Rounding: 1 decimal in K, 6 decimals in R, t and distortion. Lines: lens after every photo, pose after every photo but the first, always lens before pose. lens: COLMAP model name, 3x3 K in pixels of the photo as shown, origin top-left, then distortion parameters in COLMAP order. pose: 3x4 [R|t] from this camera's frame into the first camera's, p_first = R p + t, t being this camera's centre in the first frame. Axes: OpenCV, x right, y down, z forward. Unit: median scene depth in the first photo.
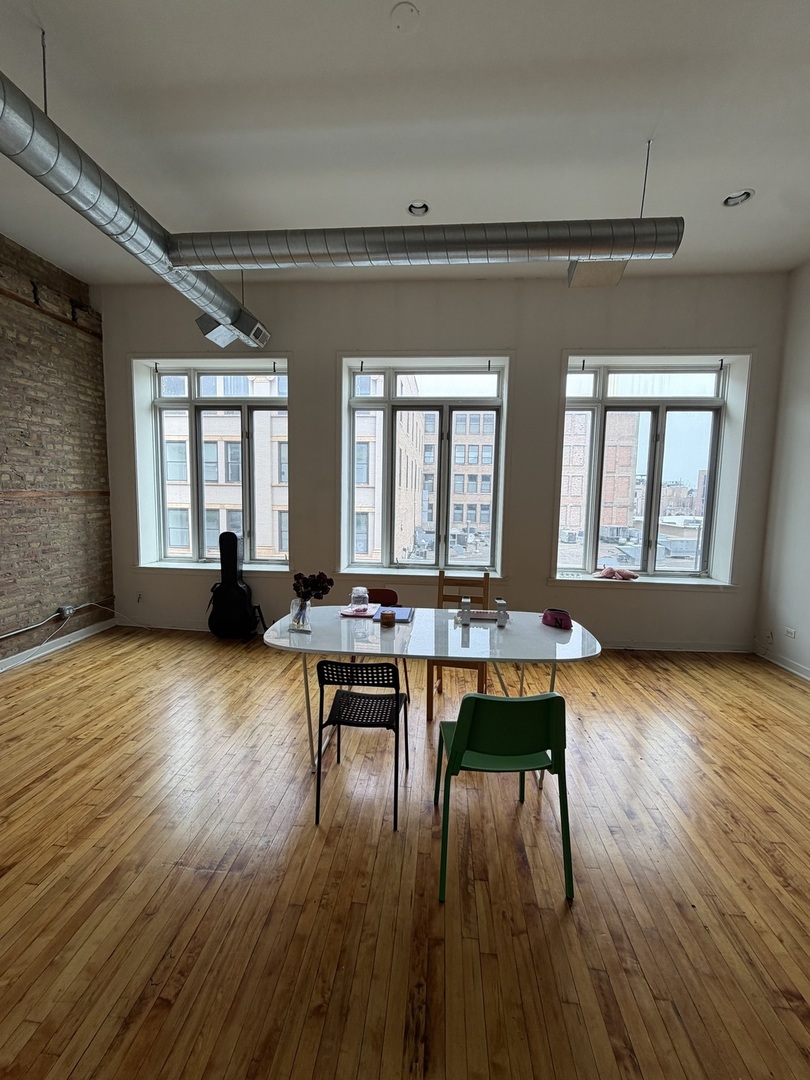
lens RADIAL K [[431.0, 0, 403.4], [0, 431.0, 535.2], [0, 0, 1]] dist [-0.000817, 0.000338]
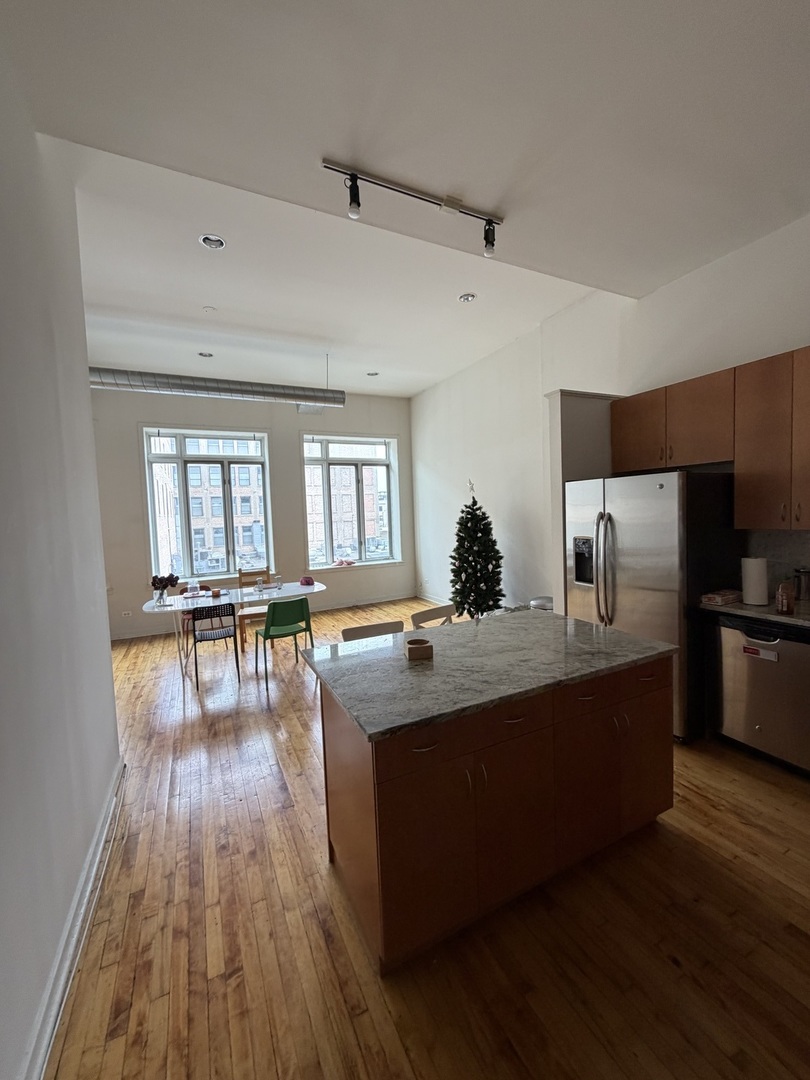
lens RADIAL K [[431.0, 0, 405.8], [0, 431.0, 538.3], [0, 0, 1]] dist [-0.000817, 0.000338]
pose [[0.854272, -0.081377, 0.513416, -0.154651], [0.099866, 0.994965, -0.008463, 0.033433], [-0.510143, 0.058503, 0.858098, -0.562783]]
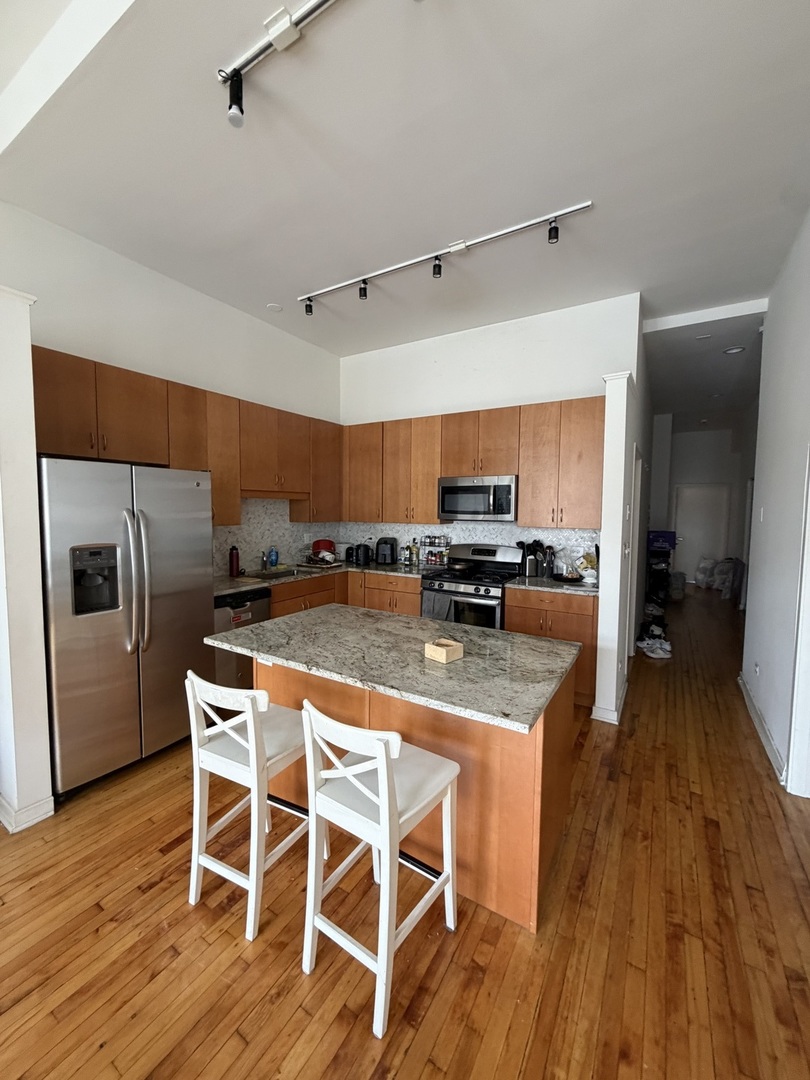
lens RADIAL K [[431.0, 0, 408.3], [0, 431.0, 534.6], [0, 0, 1]] dist [-0.000817, 0.000338]
pose [[-0.894901, -0.051717, 0.443258, 0.162674], [0.018993, 0.987948, 0.153615, -0.182531], [-0.445860, 0.145889, -0.883134, 2.143085]]
